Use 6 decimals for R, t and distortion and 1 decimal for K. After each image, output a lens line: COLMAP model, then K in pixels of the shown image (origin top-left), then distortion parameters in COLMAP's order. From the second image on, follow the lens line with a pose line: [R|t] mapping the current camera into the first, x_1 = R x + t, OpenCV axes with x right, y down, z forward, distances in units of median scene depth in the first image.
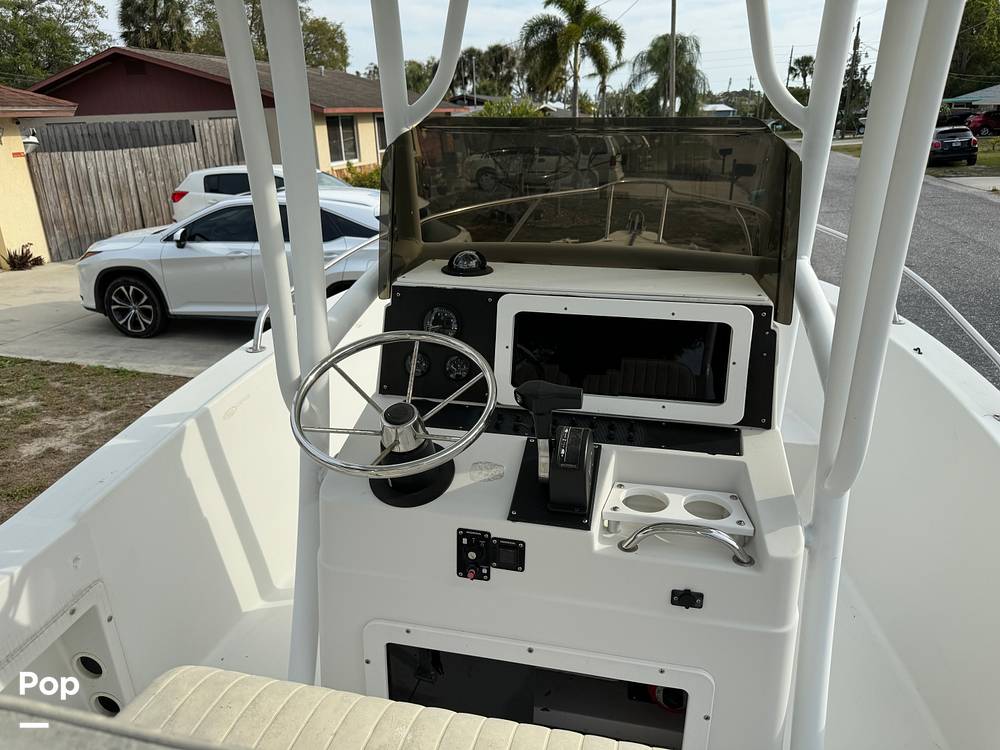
lens RADIAL K [[710.8, 0, 507.8], [0, 710.8, 369.4], [0, 0, 1]] dist [0.015946, -0.033014]
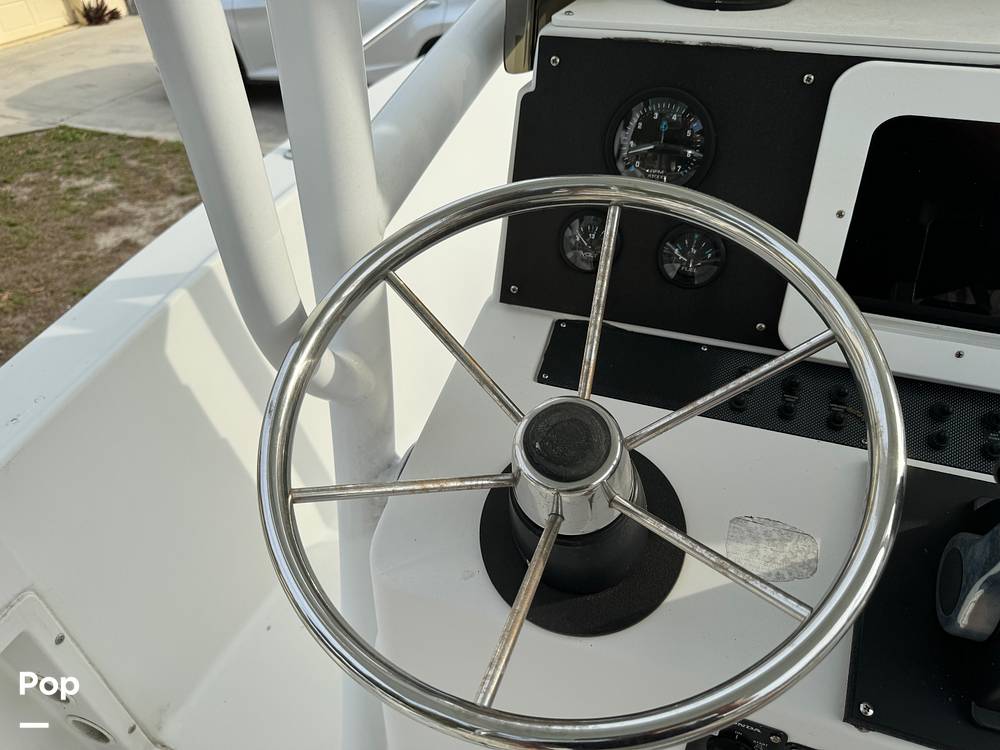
lens RADIAL K [[710.8, 0, 500.0], [0, 710.8, 382.8], [0, 0, 1]] dist [0.015946, -0.033014]
pose [[0.987995, 0.065152, -0.140073, -0.030458], [-0.016417, 0.945863, 0.324150, -0.016798], [0.153609, -0.317959, 0.935578, 0.148615]]
